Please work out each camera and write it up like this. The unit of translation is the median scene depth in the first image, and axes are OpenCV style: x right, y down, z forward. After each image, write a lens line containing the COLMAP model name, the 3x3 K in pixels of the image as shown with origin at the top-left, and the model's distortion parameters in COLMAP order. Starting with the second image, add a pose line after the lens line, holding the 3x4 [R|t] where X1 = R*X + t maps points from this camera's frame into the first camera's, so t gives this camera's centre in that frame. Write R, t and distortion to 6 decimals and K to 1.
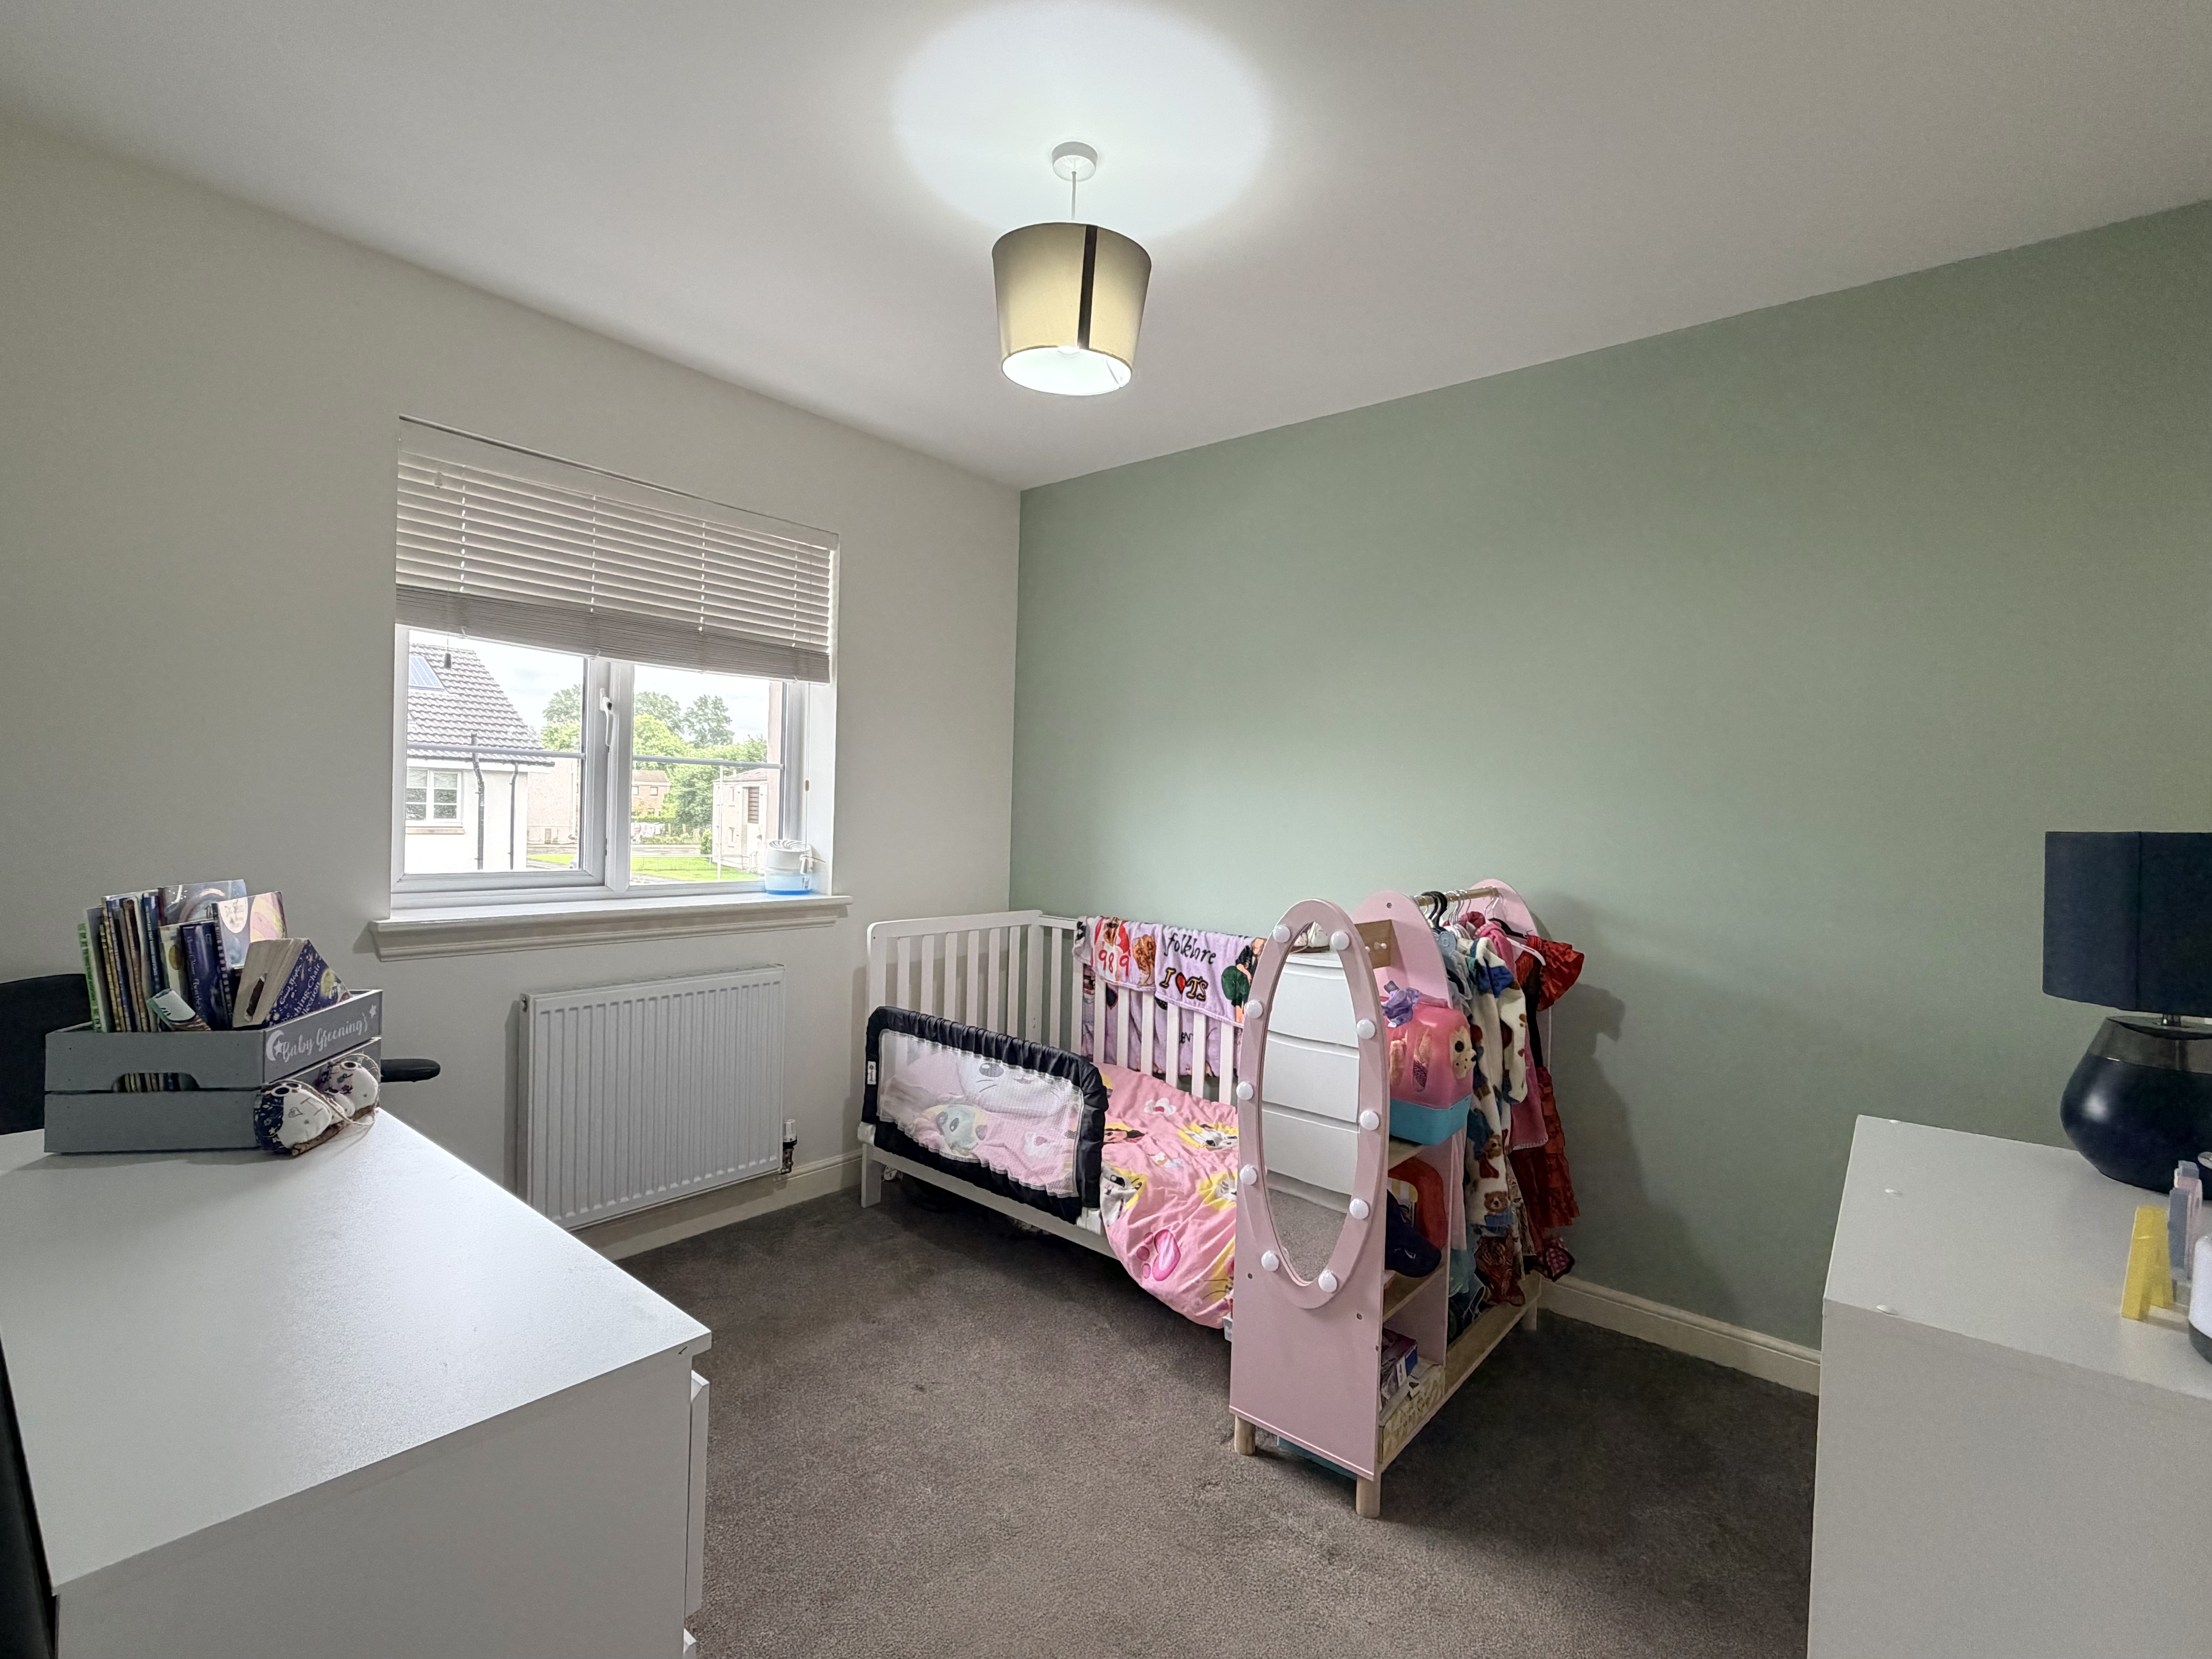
lens RADIAL K [[1041.7, 0, 1099.7], [0, 1041.7, 831.1], [0, 0, 1]] dist [-0.001688, 0.000235]
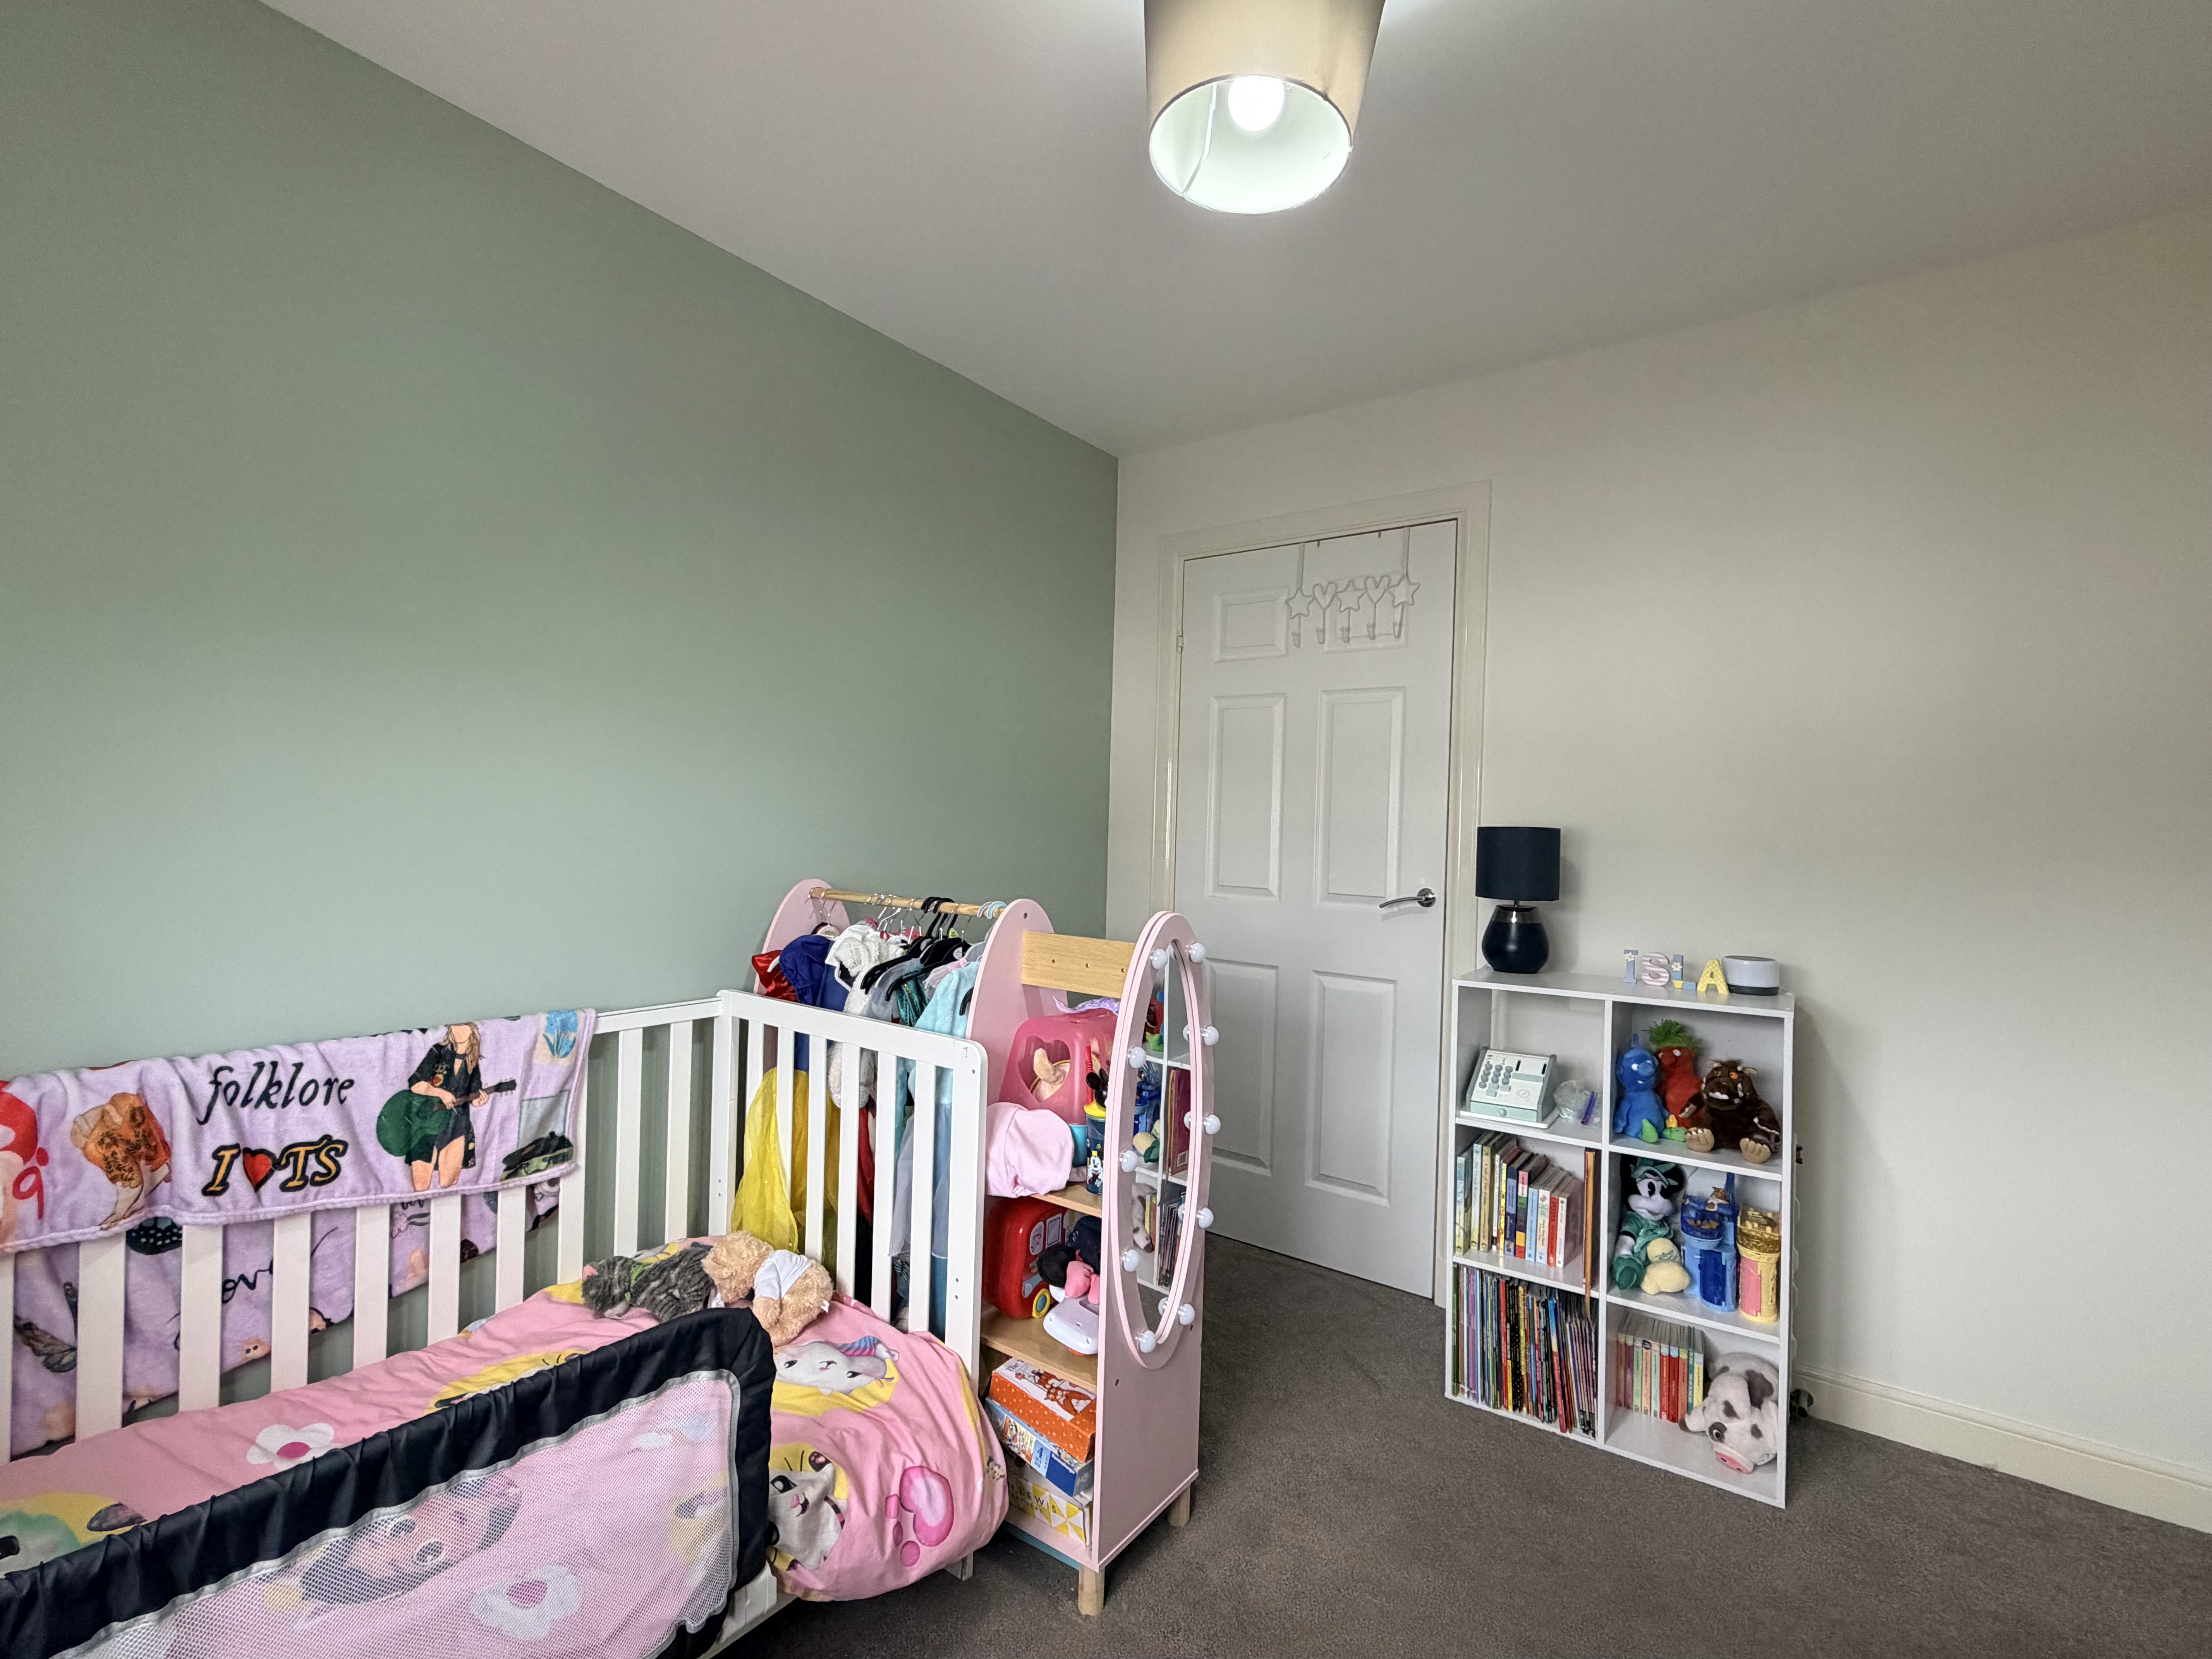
lens RADIAL K [[1041.7, 0, 1099.7], [0, 1041.7, 831.1], [0, 0, 1]] dist [-0.001688, 0.000235]
pose [[-0.071362, -0.048524, 0.996269, -0.406886], [-0.005107, 0.998821, 0.048283, -0.028086], [-0.997437, -0.001643, -0.071526, 0.673296]]
